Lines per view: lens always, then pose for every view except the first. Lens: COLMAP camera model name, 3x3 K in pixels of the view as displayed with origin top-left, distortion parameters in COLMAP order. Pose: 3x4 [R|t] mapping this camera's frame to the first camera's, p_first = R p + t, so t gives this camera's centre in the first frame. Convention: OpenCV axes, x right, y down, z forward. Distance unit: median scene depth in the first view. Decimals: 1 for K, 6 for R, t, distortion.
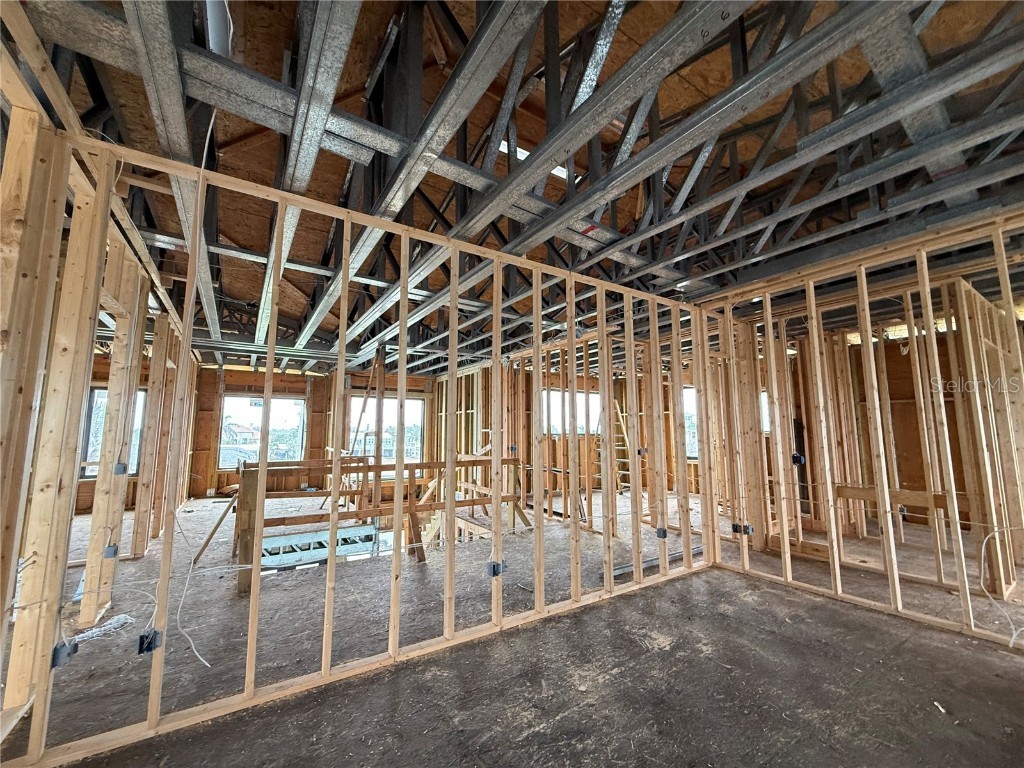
lens RADIAL K [[411.8, 0, 512.0], [0, 411.8, 384.0], [0, 0, 1]] dist [0.000011, 0.000016]
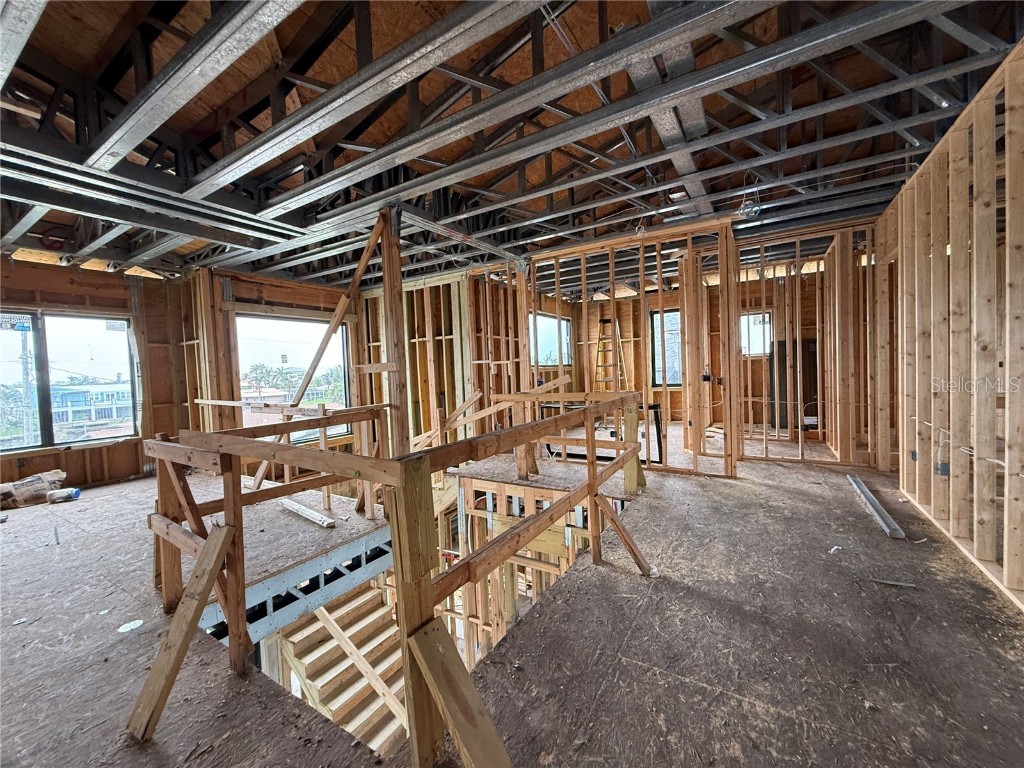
lens RADIAL K [[403.4, 0, 512.0], [0, 403.4, 384.0], [0, 0, 1]] dist [-0.001075, -0.000093]
pose [[0.900063, -0.048521, 0.433050, -0.304095], [-0.015073, 0.989720, 0.142220, 0.043217], [-0.435499, -0.134535, 0.890079, 0.296742]]
